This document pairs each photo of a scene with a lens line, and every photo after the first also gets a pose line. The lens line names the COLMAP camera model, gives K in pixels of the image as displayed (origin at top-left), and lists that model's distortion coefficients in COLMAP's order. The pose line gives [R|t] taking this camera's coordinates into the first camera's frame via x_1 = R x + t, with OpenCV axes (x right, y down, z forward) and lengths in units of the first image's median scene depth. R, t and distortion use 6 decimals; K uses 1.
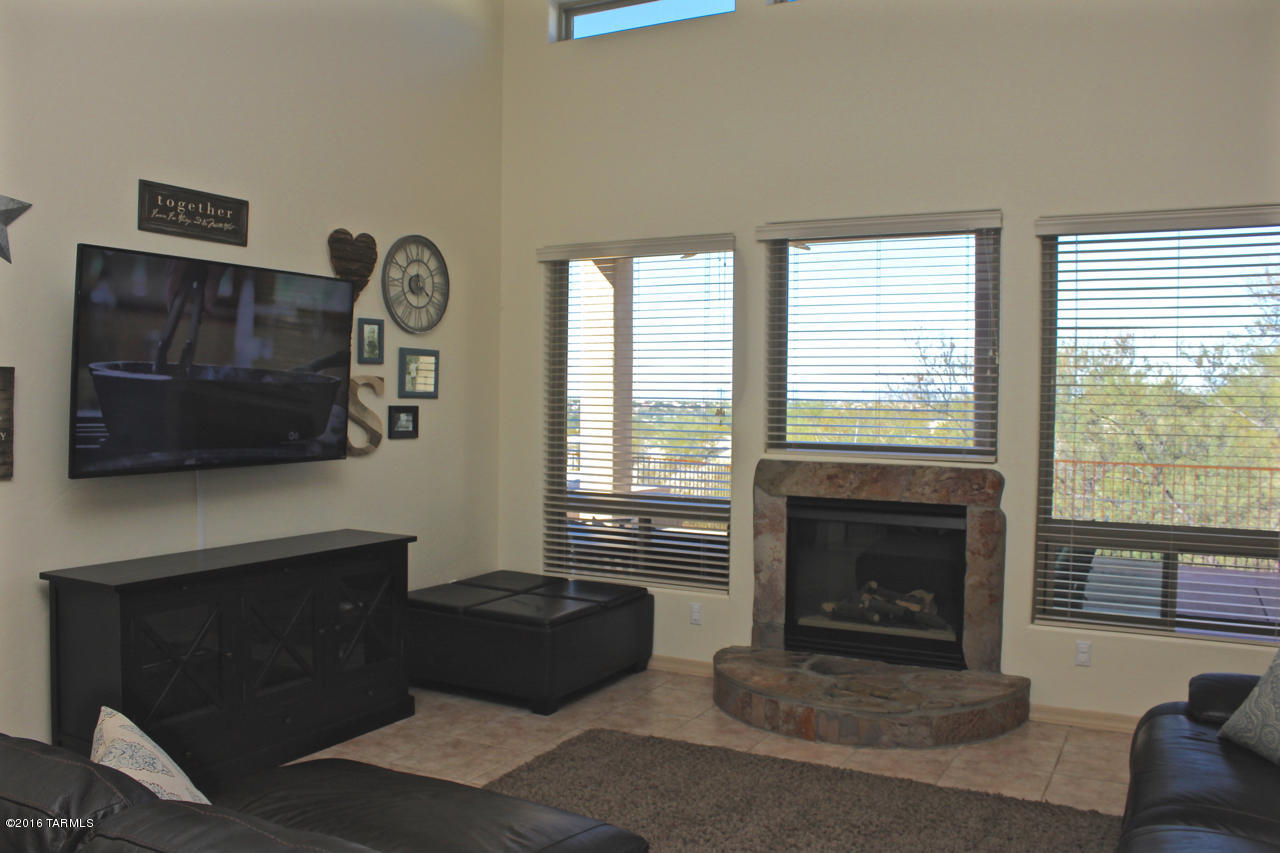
lens RADIAL K [[1062.5, 0, 635.9], [0, 1062.5, 429.9], [0, 0, 1]] dist [-0.163005, 0.141333]
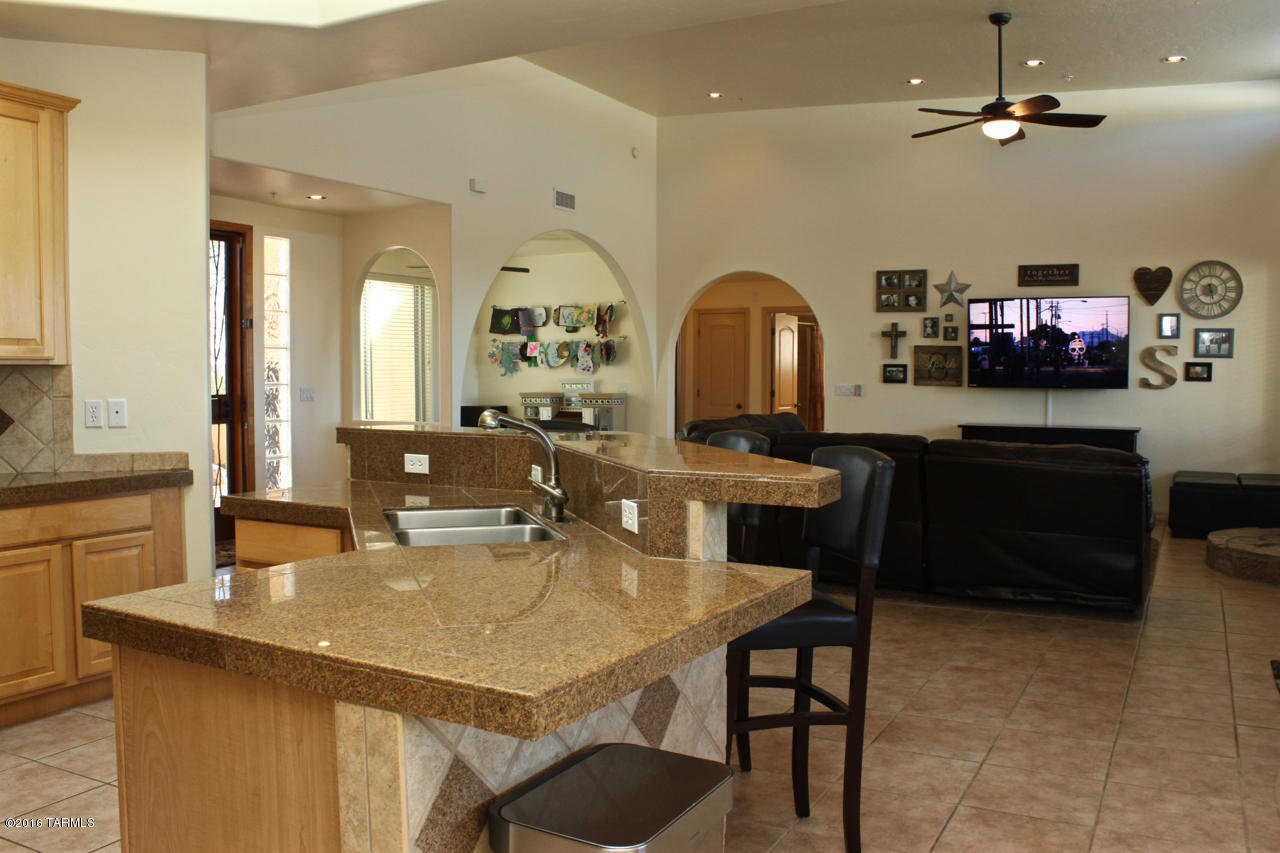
lens RADIAL K [[1084.5, 0, 635.9], [0, 1084.5, 433.0], [0, 0, 1]] dist [-0.169244, 0.147966]
pose [[-0.002929, 0.045589, -0.998956, 1.543437], [-0.032076, 0.998442, 0.045659, 0.045826], [0.999481, 0.032176, -0.001462, 0.100789]]
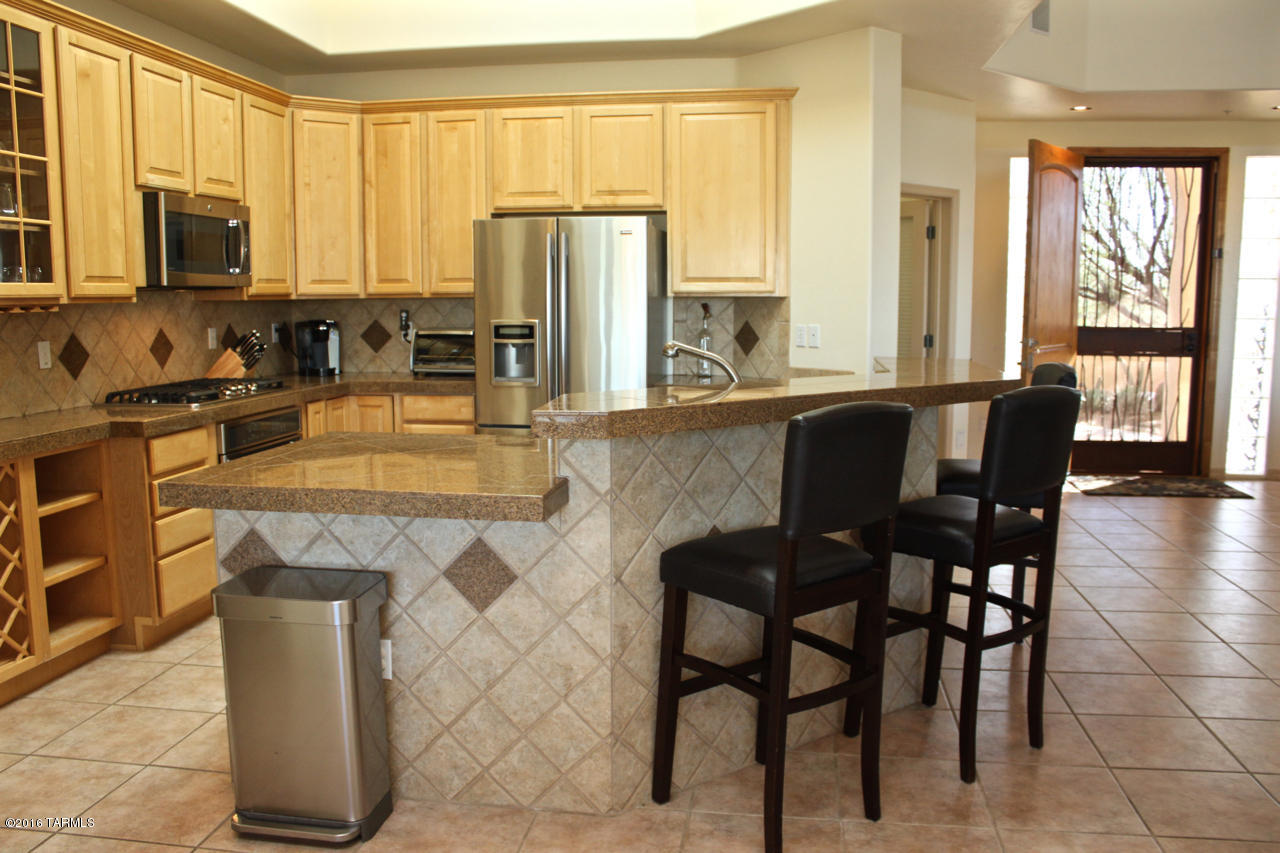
lens RADIAL K [[1062.5, 0, 635.9], [0, 1062.5, 429.9], [0, 0, 1]] dist [-0.163005, 0.141333]
pose [[-0.941253, 0.032785, -0.336107, 1.223021], [-0.019623, 0.988285, 0.151353, 0.017855], [0.337131, 0.149057, -0.929583, 0.627837]]
